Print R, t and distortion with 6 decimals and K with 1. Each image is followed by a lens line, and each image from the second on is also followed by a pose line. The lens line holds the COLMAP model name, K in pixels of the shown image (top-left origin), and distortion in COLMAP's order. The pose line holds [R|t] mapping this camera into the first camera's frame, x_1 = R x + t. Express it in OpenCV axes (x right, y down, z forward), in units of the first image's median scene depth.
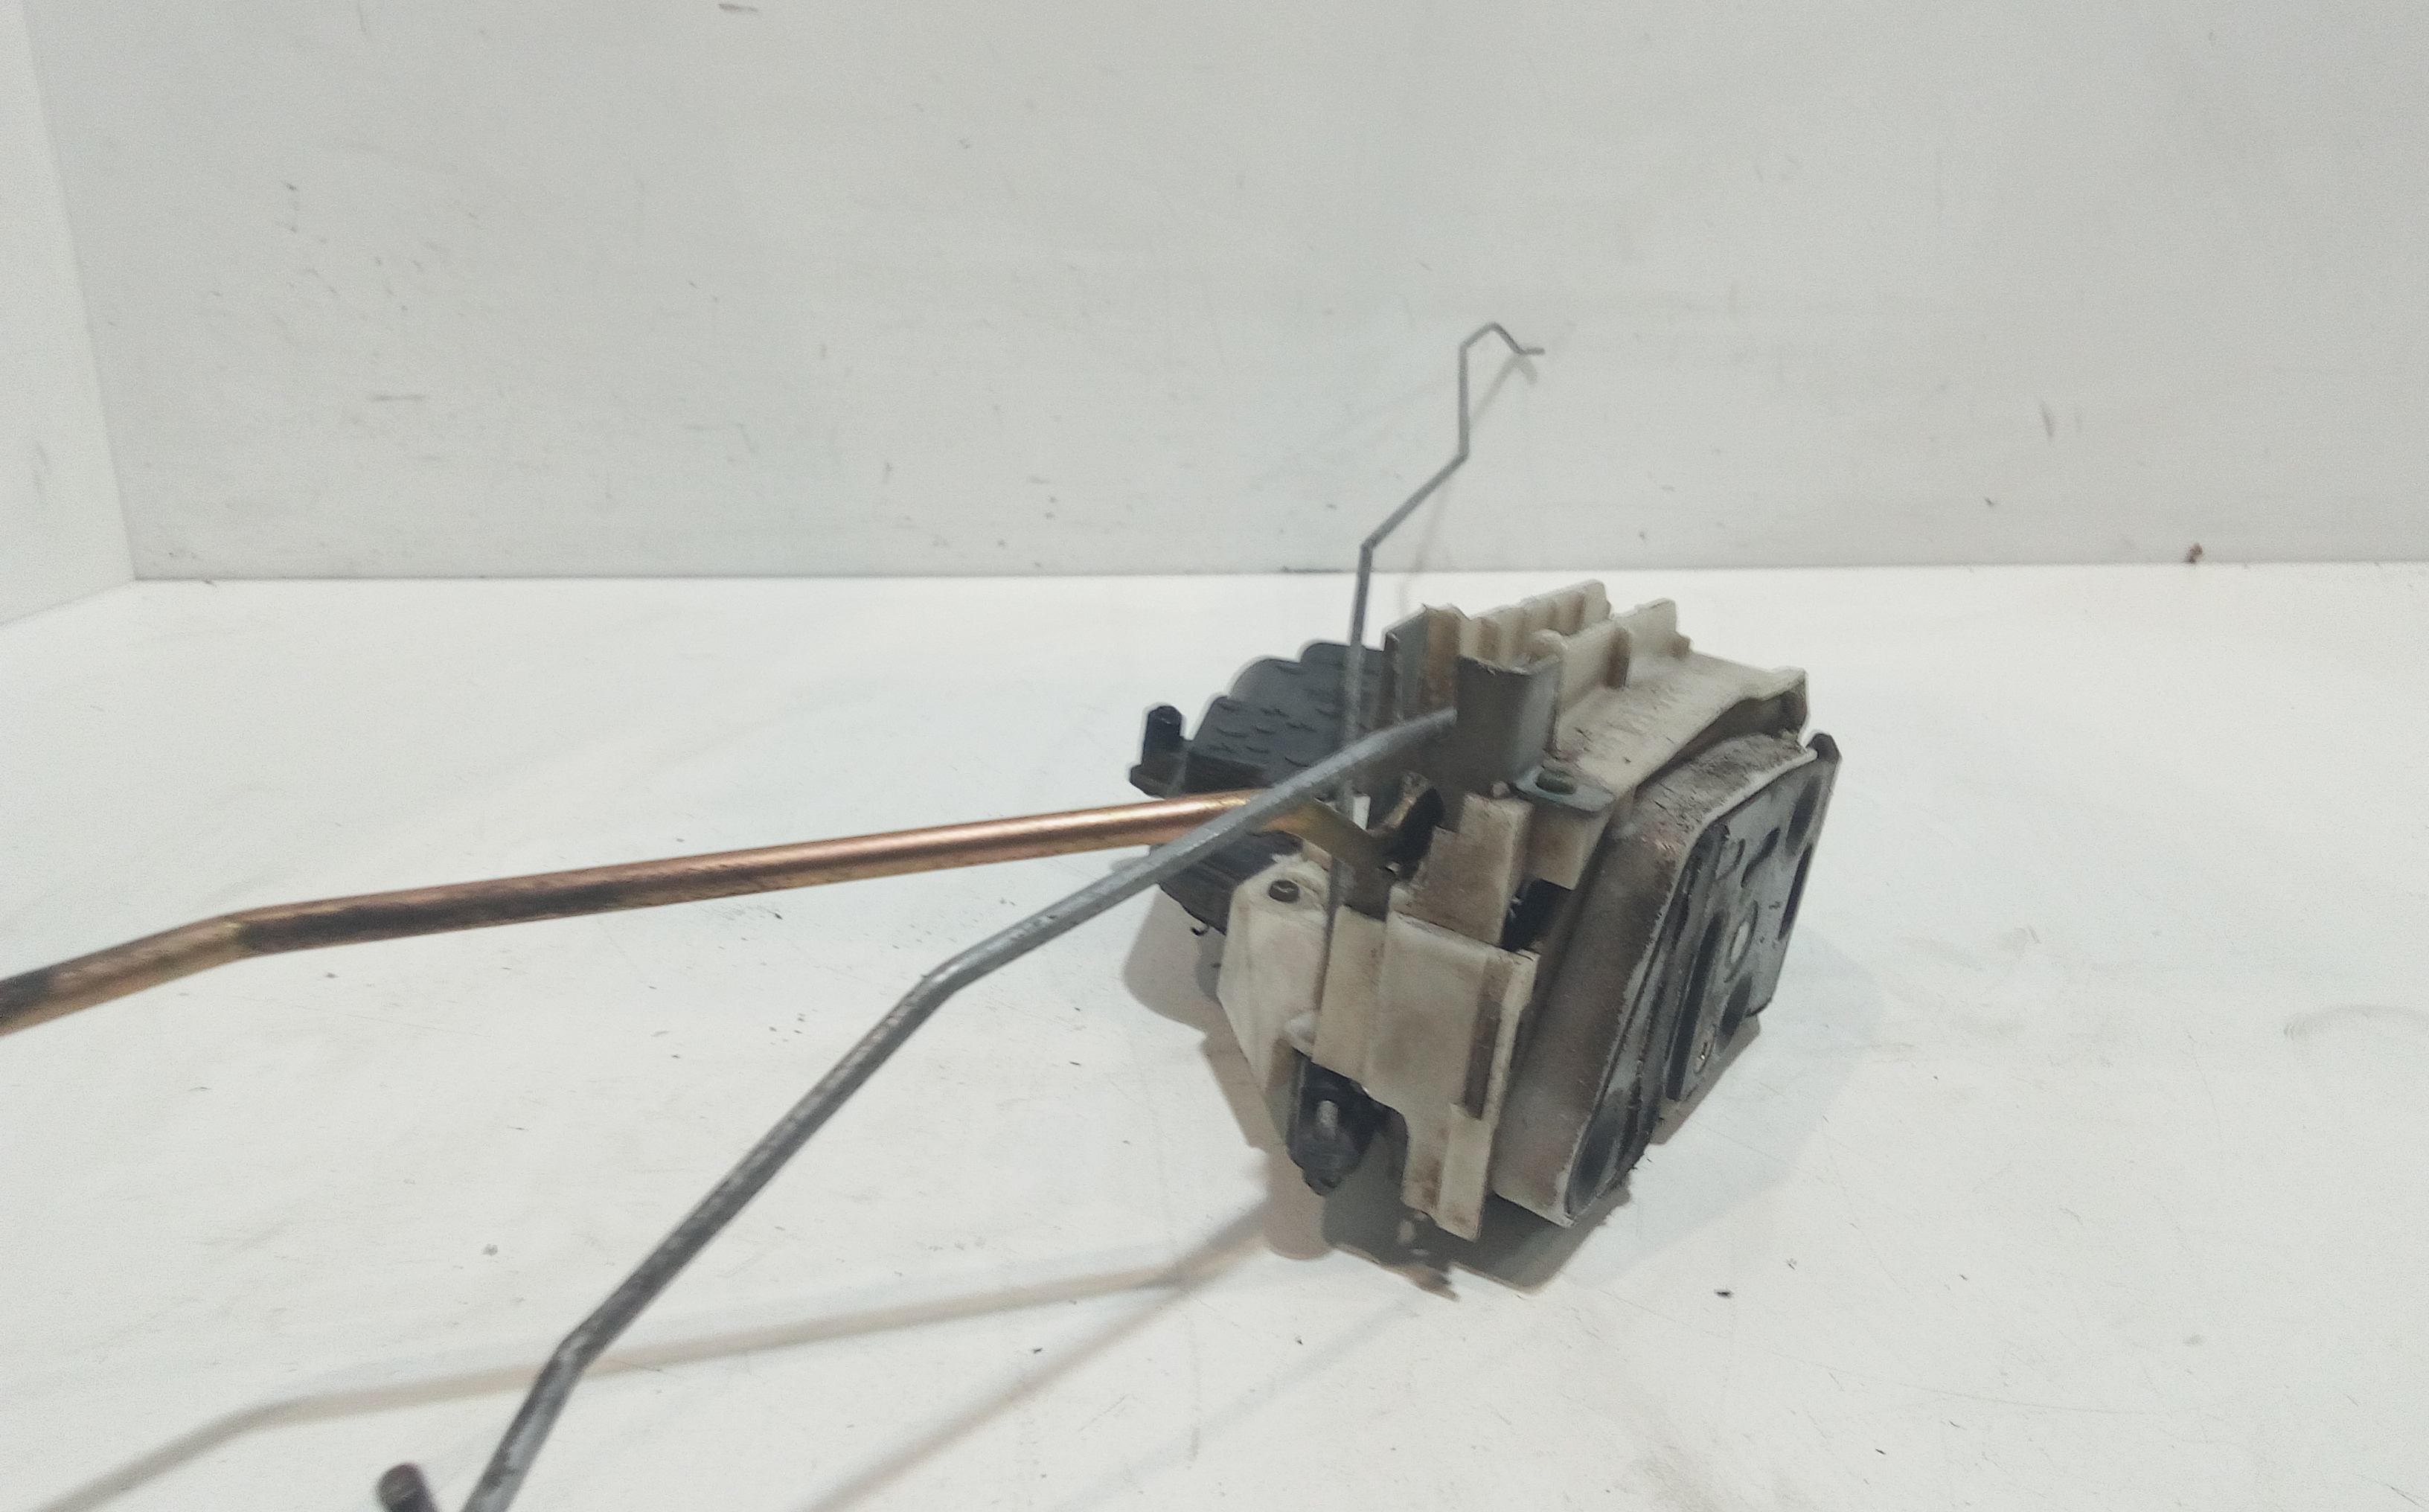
lens RADIAL K [[1740.3, 0, 1209.3], [0, 1740.3, 788.3], [0, 0, 1]] dist [0.070425, -0.089993]
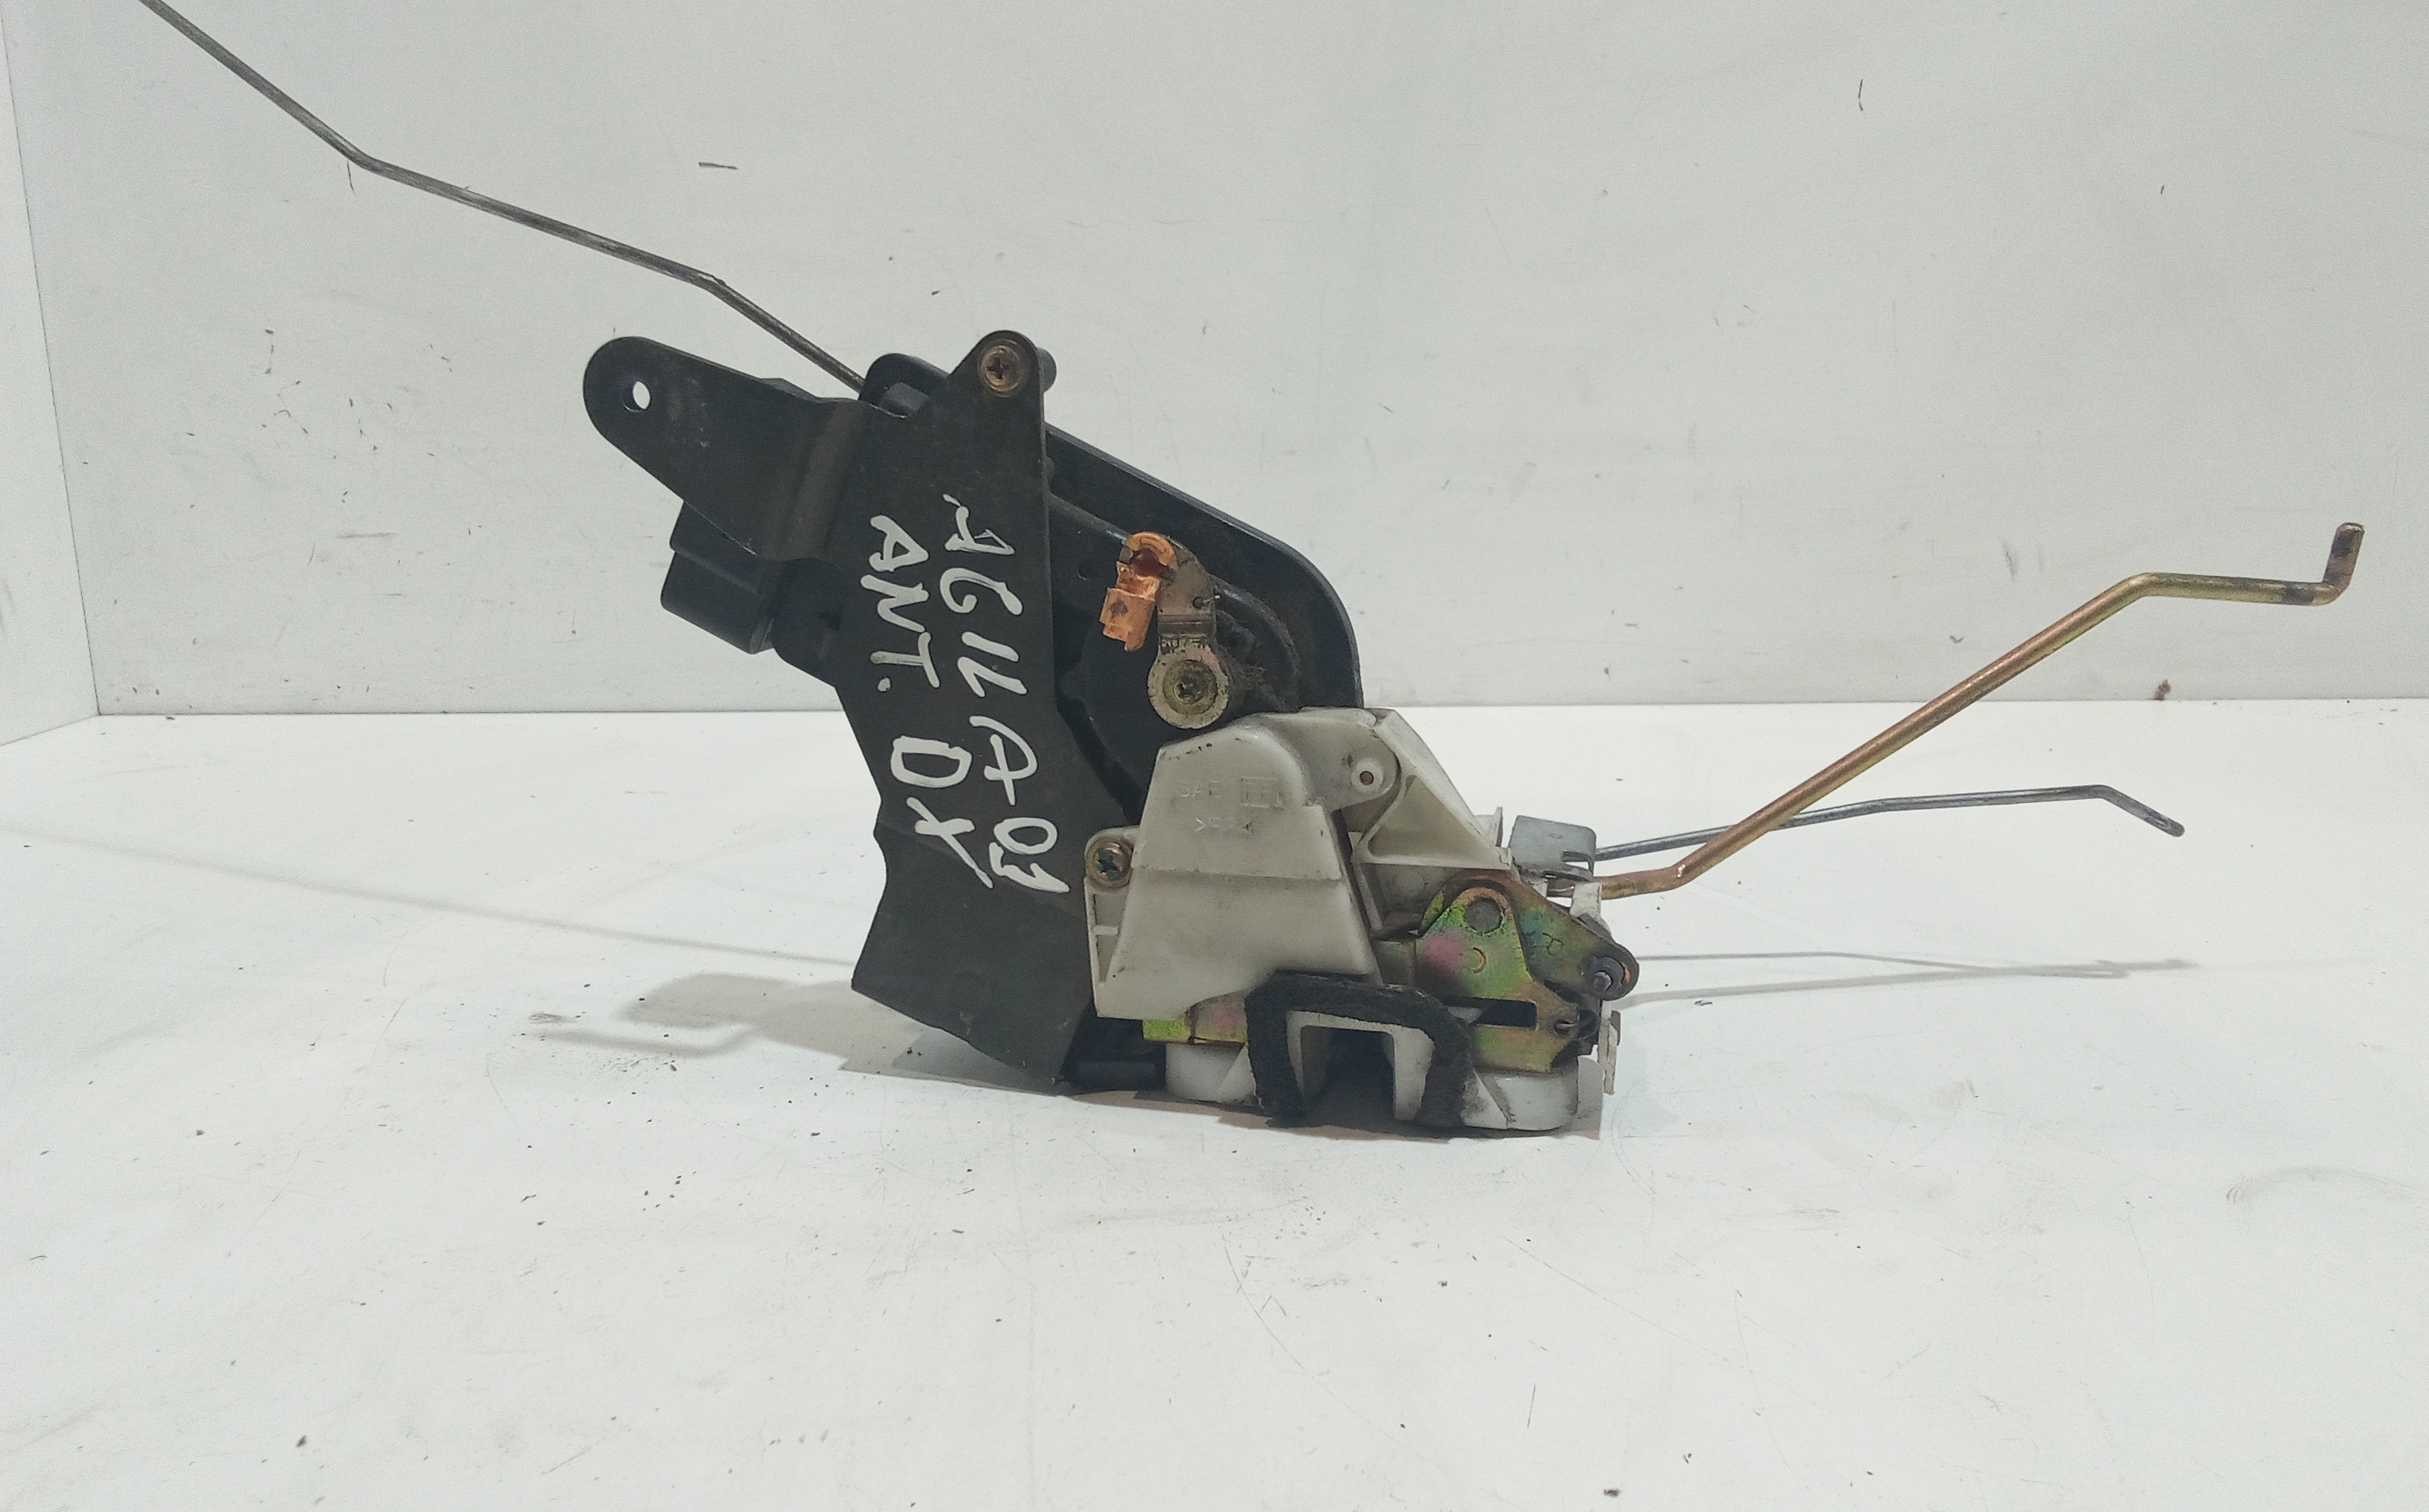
lens RADIAL K [[1741.8, 0, 1214.5], [0, 1741.8, 756.0], [0, 0, 1]] dist [0.076806, -0.104536]
pose [[0.999998, 0.000431, -0.002147, 0.026057], [-0.000626, 0.995802, -0.091533, -0.004718], [0.002099, 0.091535, 0.995800, 0.010227]]
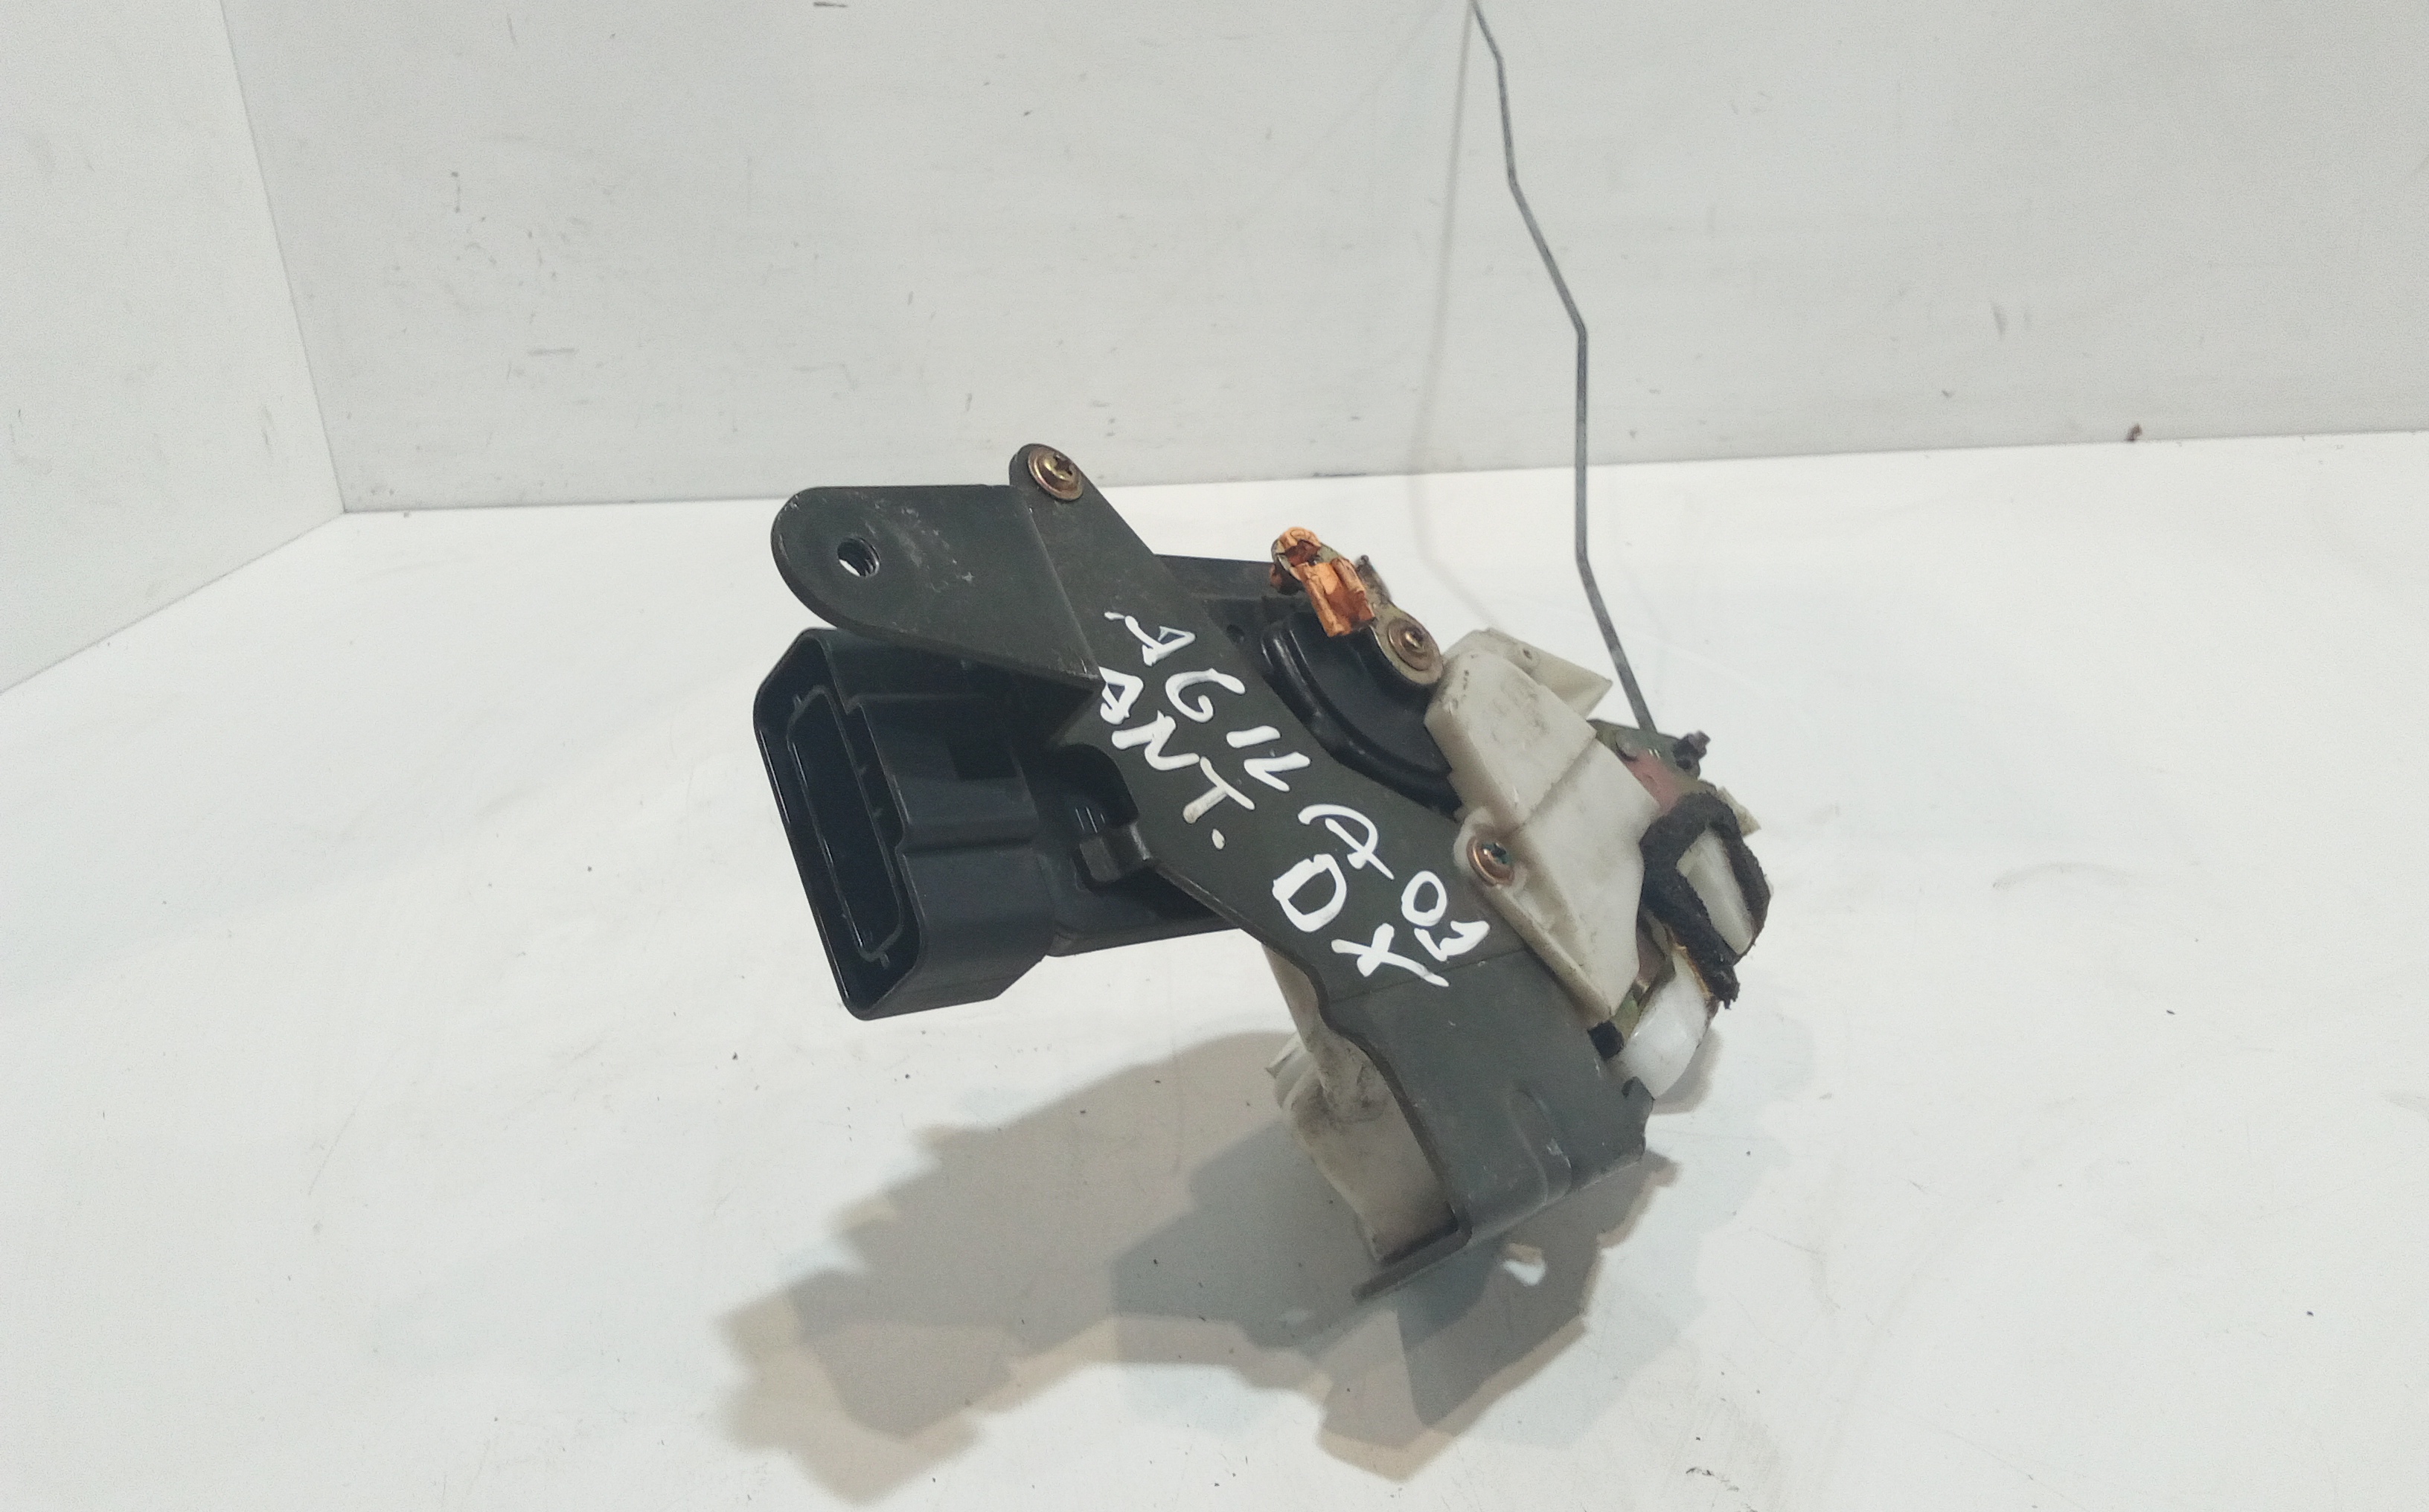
lens RADIAL K [[1731.9, 0, 1201.4], [0, 1731.9, 766.1], [0, 0, 1]] dist [0.067922, -0.078992]
pose [[0.997933, -0.023299, -0.059897, 0.032453], [0.028467, 0.995807, 0.086939, -0.036717], [0.057621, -0.088464, 0.994411, -0.156065]]
